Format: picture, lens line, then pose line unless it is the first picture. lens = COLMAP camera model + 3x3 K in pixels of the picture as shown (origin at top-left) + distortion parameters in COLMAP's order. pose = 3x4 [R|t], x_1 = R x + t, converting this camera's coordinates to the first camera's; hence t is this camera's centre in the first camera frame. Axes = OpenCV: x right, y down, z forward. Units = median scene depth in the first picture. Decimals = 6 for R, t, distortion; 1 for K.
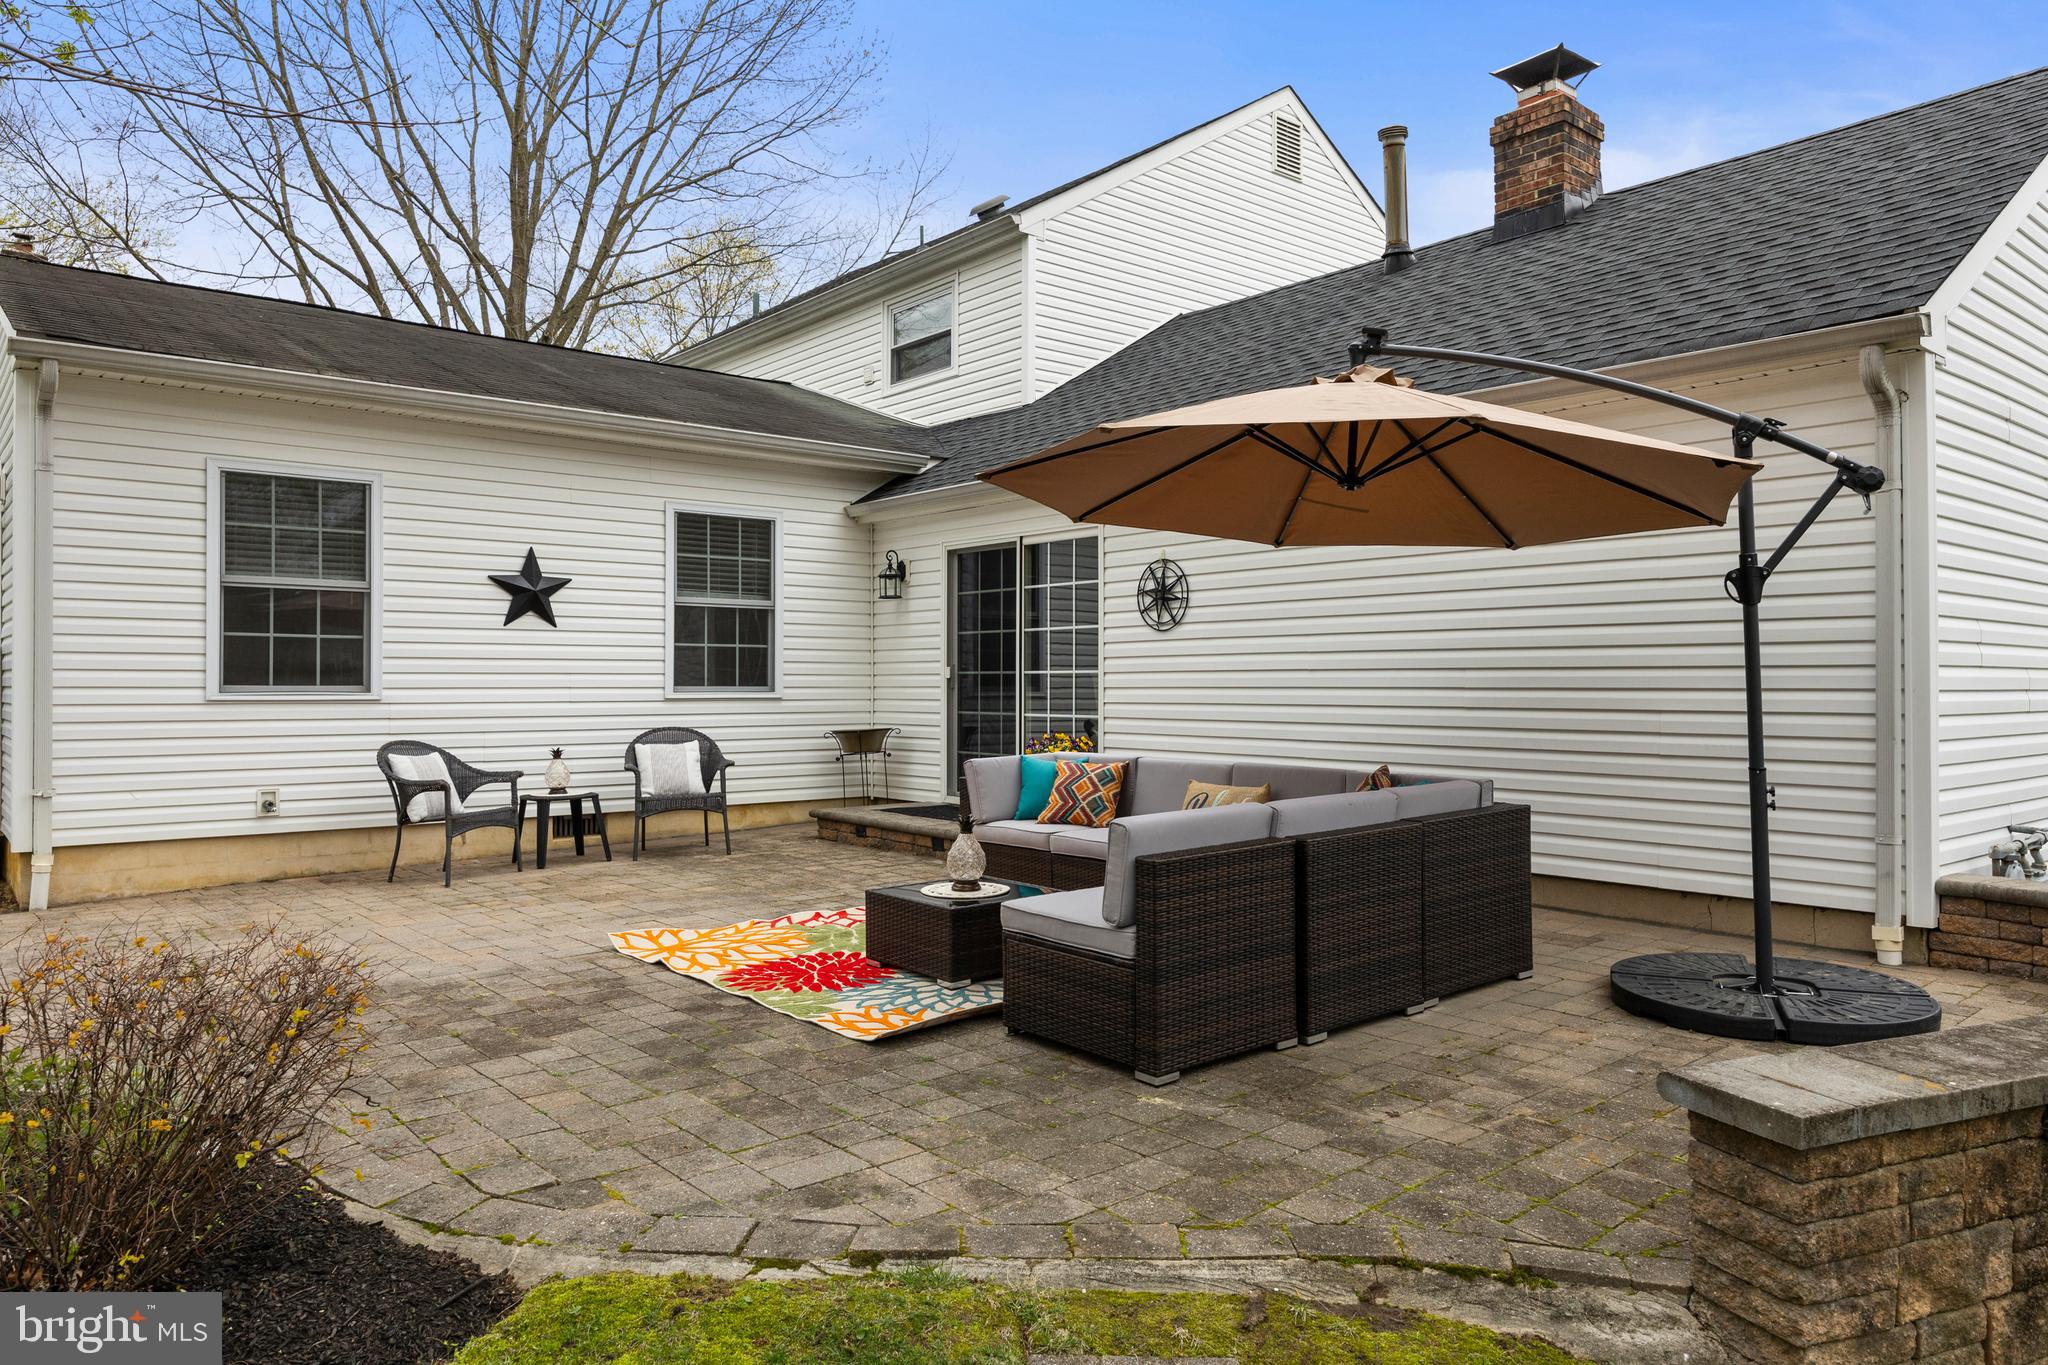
lens RADIAL K [[1346.9, 0, 1024.4], [0, 1346.9, 669.8], [0, 0, 1]] dist [0.008066, 0.002435]
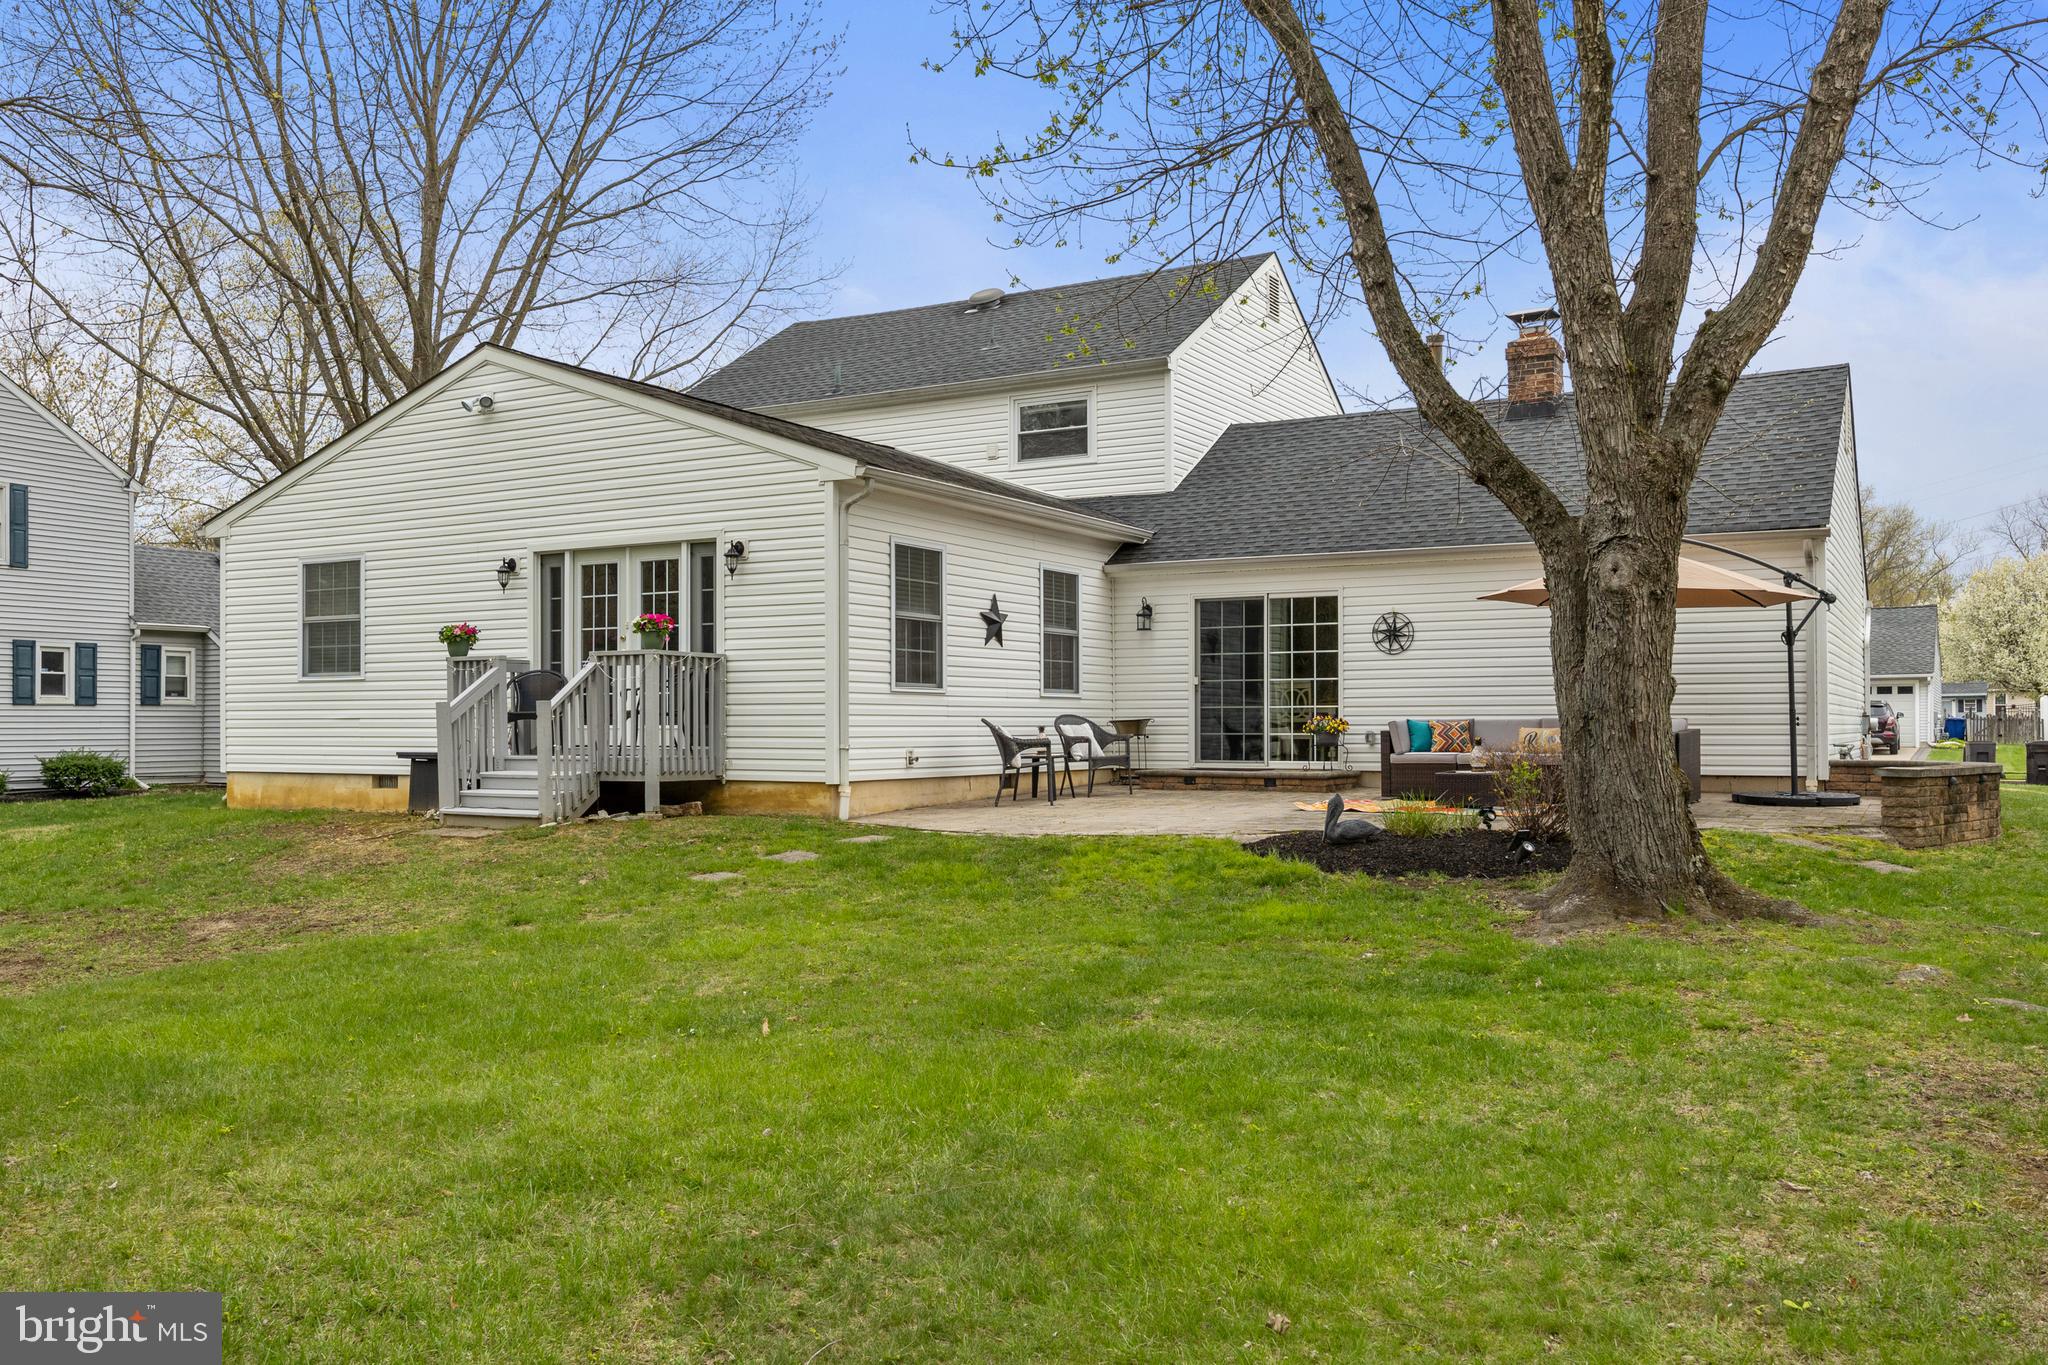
lens RADIAL K [[1647.1, 0, 1023.6], [0, 1647.1, 692.0], [0, 0, 1]] dist [0.004840, 0.003894]
pose [[0.938243, 0.003945, 0.345953, -0.966630], [-0.000650, 0.999953, -0.009639, 0.035992], [-0.345975, 0.008819, 0.938202, -0.722361]]
